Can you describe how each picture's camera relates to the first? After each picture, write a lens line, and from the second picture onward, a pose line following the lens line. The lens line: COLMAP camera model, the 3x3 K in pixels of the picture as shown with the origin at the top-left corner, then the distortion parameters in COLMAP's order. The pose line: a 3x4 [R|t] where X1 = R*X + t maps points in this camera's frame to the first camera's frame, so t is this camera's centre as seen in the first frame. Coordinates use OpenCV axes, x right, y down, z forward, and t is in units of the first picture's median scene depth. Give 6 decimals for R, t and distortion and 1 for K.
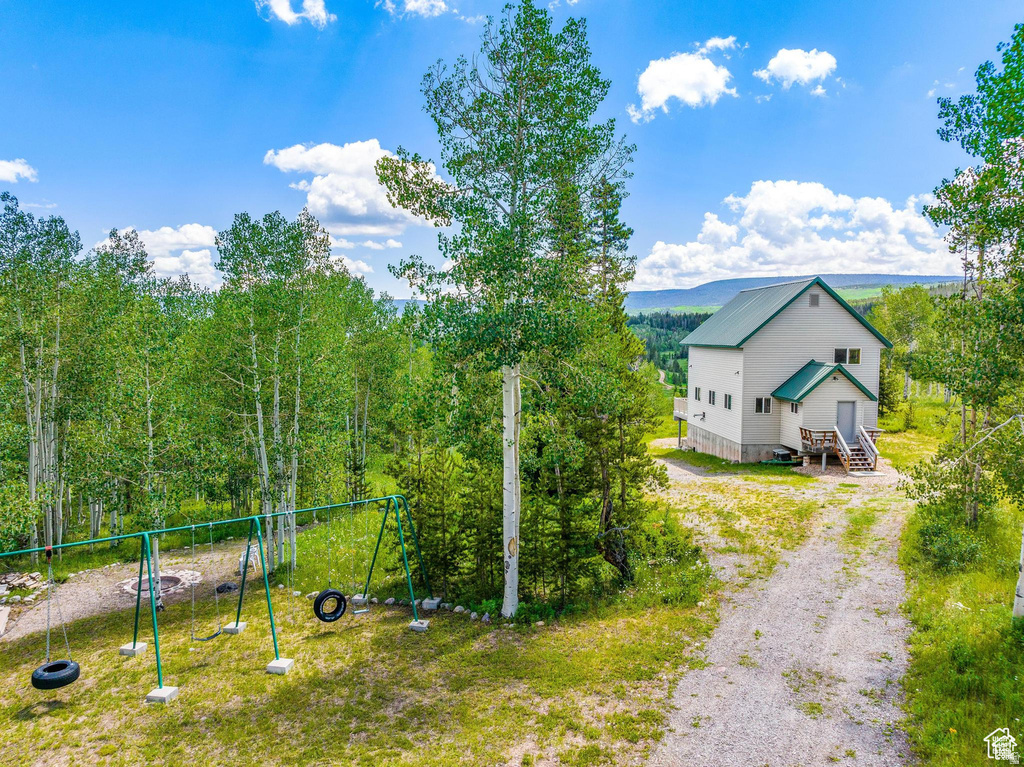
lens RADIAL K [[728.9, 0, 512.0], [0, 728.9, 383.5], [0, 0, 1]] dist [-0.051592, 0.036220]
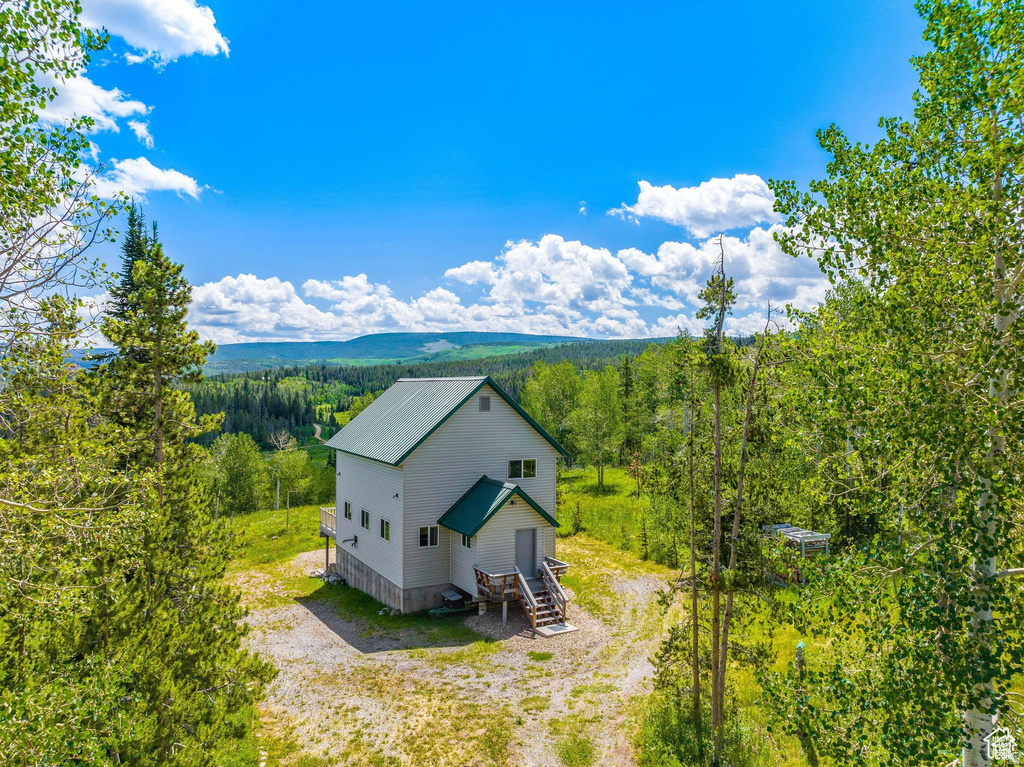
lens RADIAL K [[728.9, 0, 512.0], [0, 728.9, 383.5], [0, 0, 1]] dist [-0.051592, 0.036220]
pose [[0.894357, 0.003637, 0.447339, 0.072819], [0.028755, 0.997432, -0.065598, -0.082862], [-0.446429, 0.071531, 0.891956, 0.240824]]
